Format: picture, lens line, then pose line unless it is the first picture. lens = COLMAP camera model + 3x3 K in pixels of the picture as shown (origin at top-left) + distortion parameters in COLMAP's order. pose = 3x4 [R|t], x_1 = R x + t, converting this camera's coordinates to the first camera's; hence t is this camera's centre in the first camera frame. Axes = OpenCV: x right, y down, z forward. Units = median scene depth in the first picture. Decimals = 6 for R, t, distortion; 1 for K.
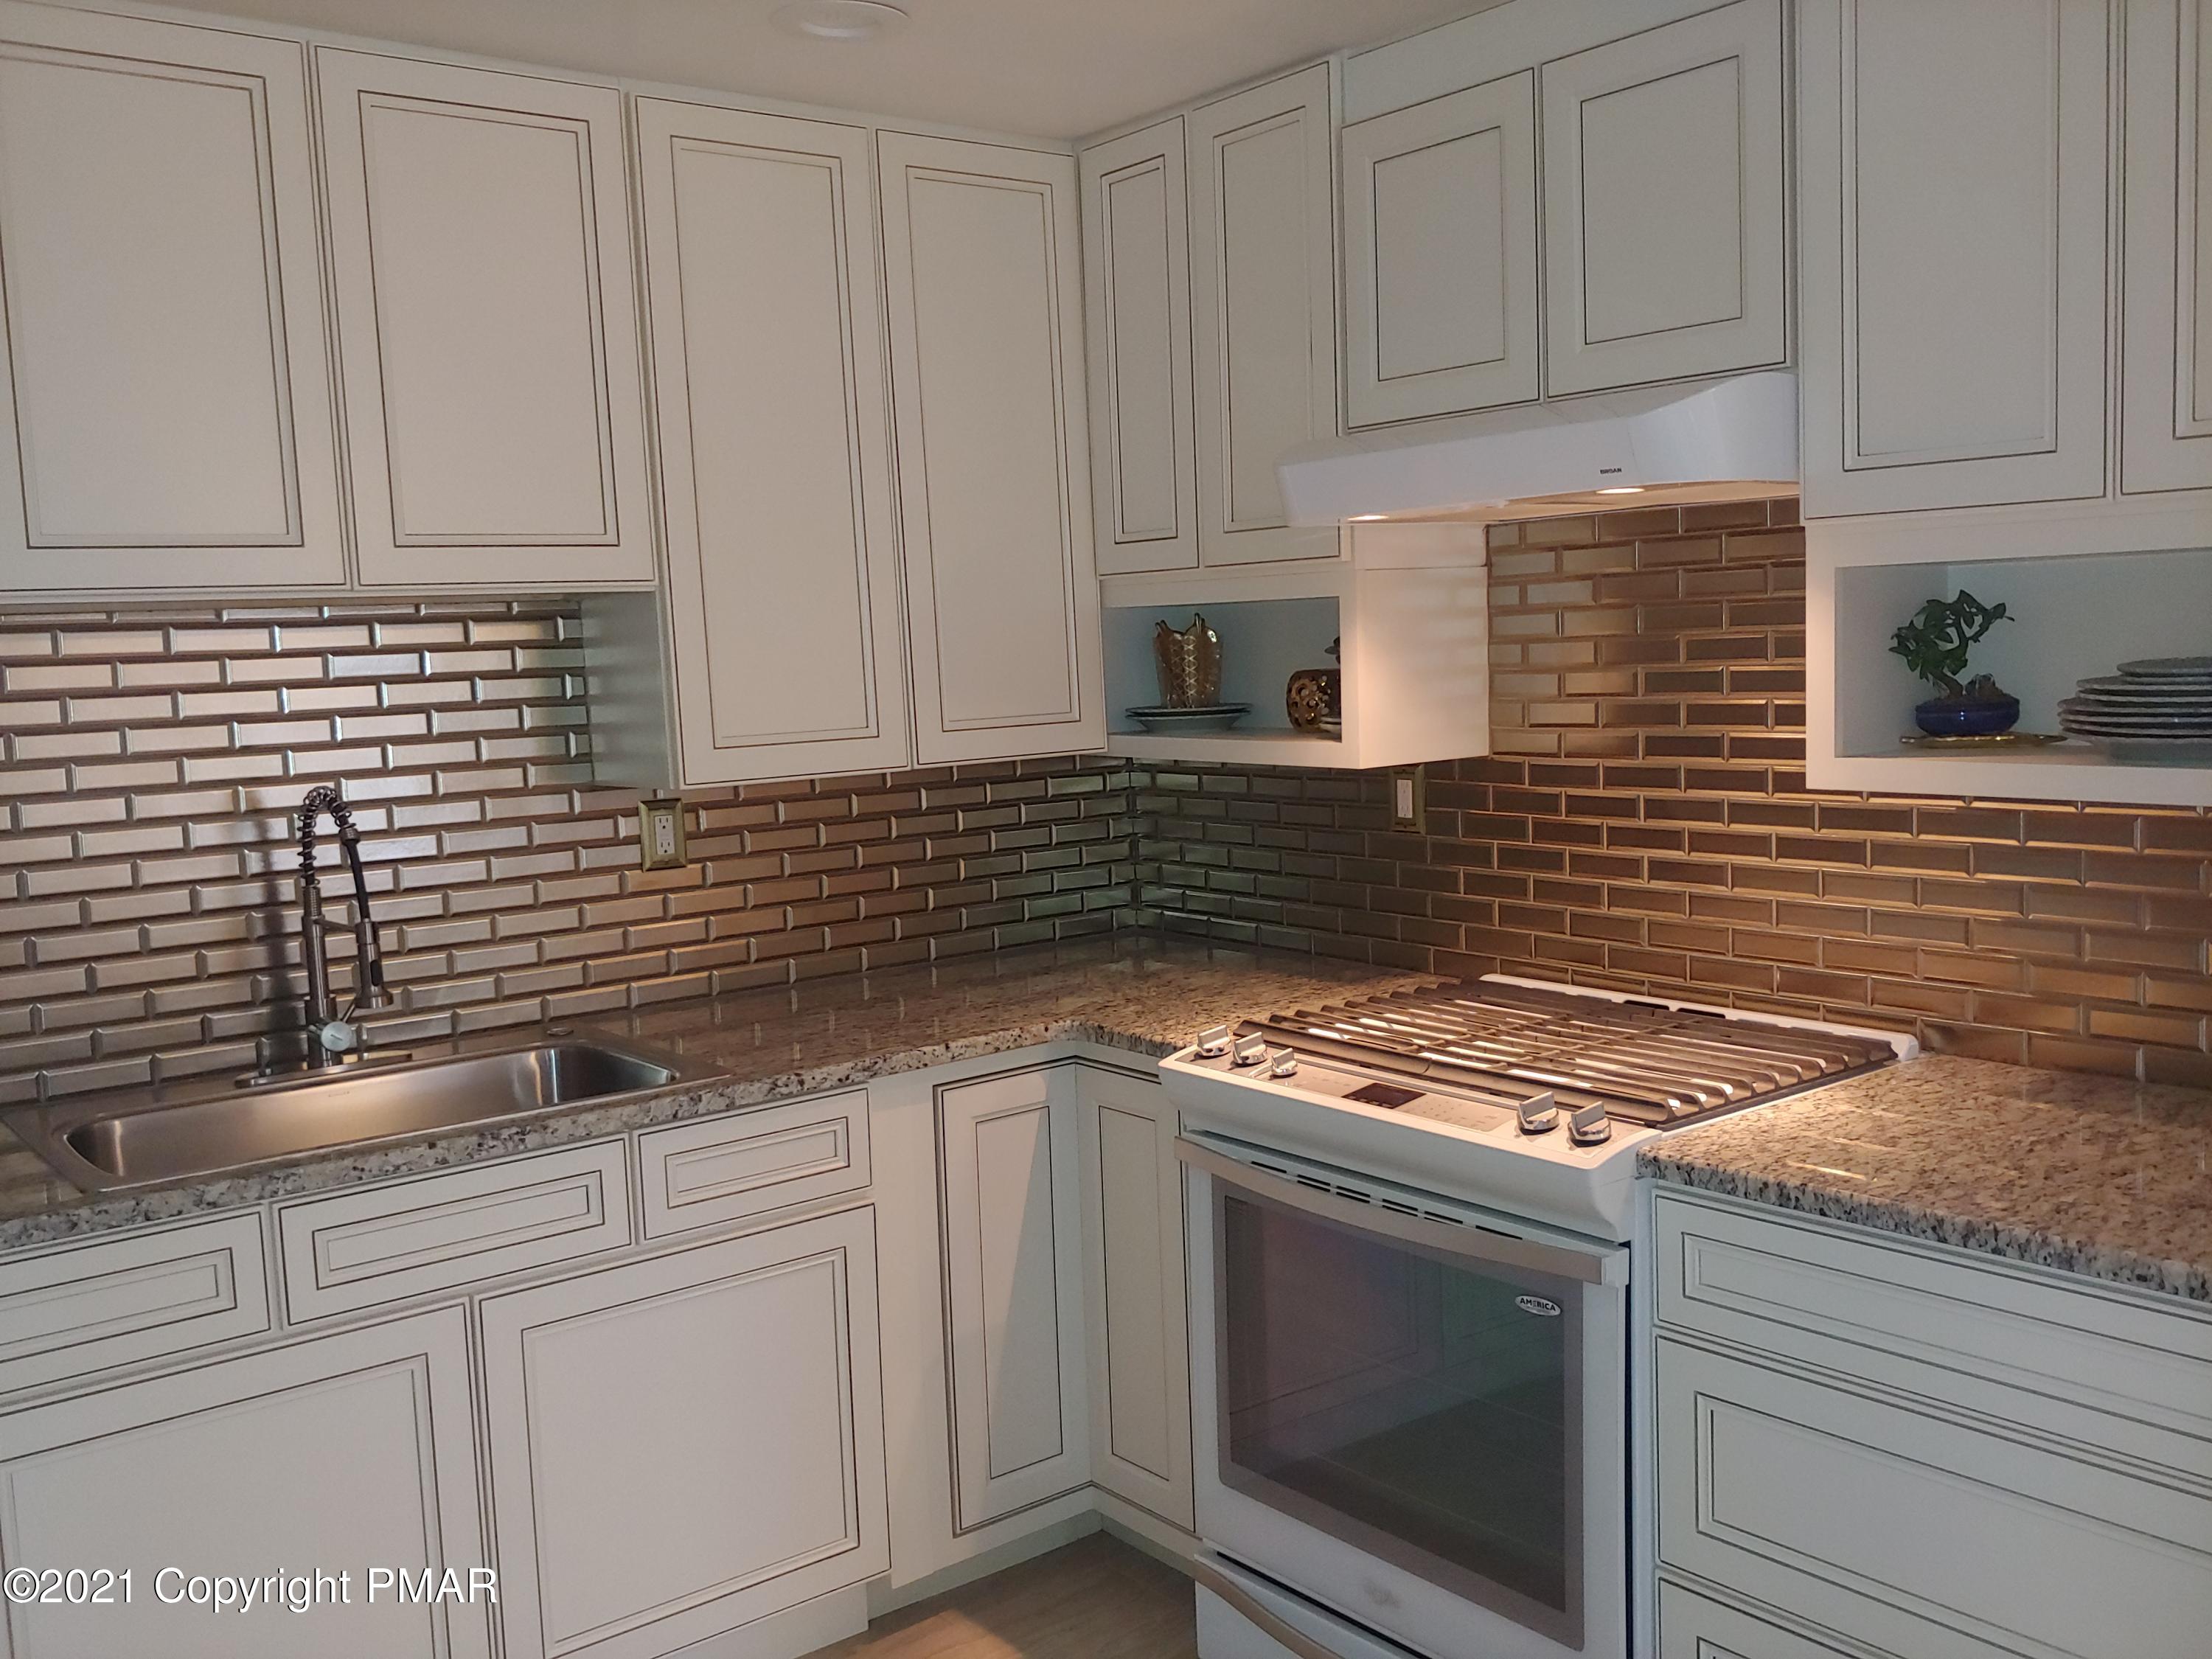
lens RADIAL K [[1946.2, 0, 1108.8], [0, 1946.2, 838.5], [0, 0, 1]] dist [0.002394, -0.010546]
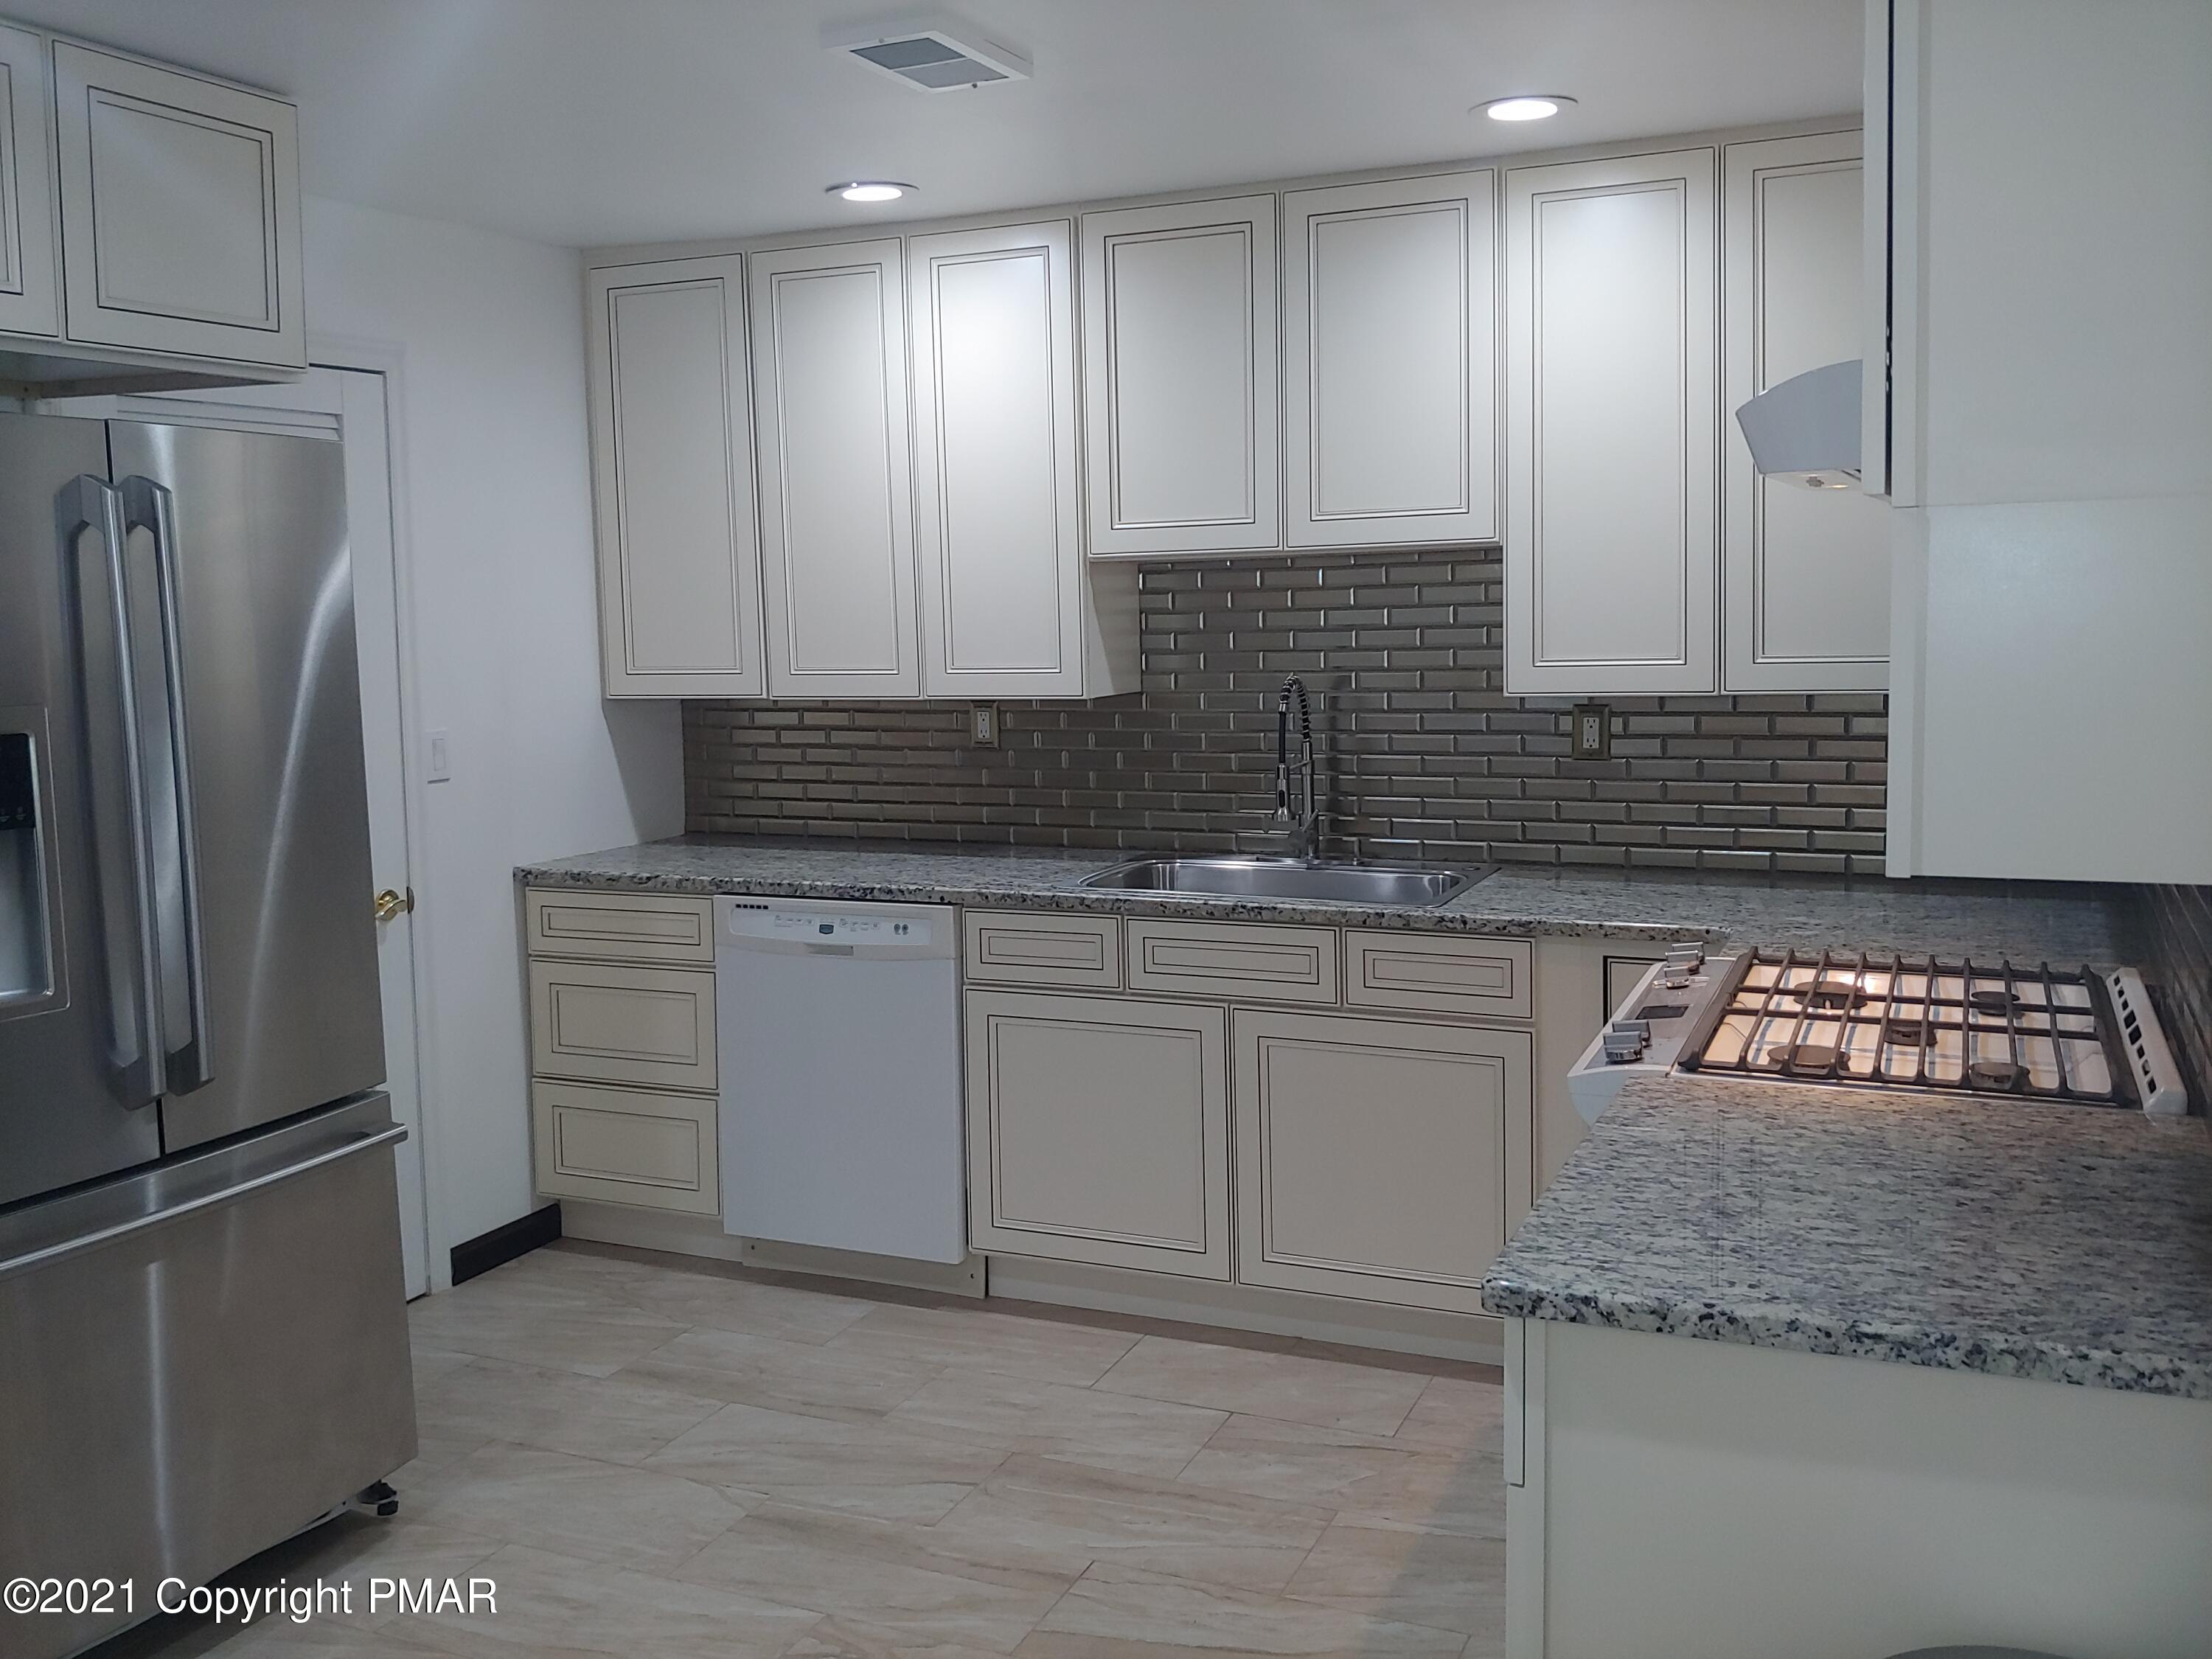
lens RADIAL K [[1946.2, 0, 1100.9], [0, 1946.2, 819.9], [0, 0, 1]] dist [0.002394, -0.010546]
pose [[0.439379, 0.132113, -0.888534, 1.008694], [-0.077766, 0.991007, 0.108894, -0.077590], [0.894930, 0.021252, 0.445701, 0.199027]]
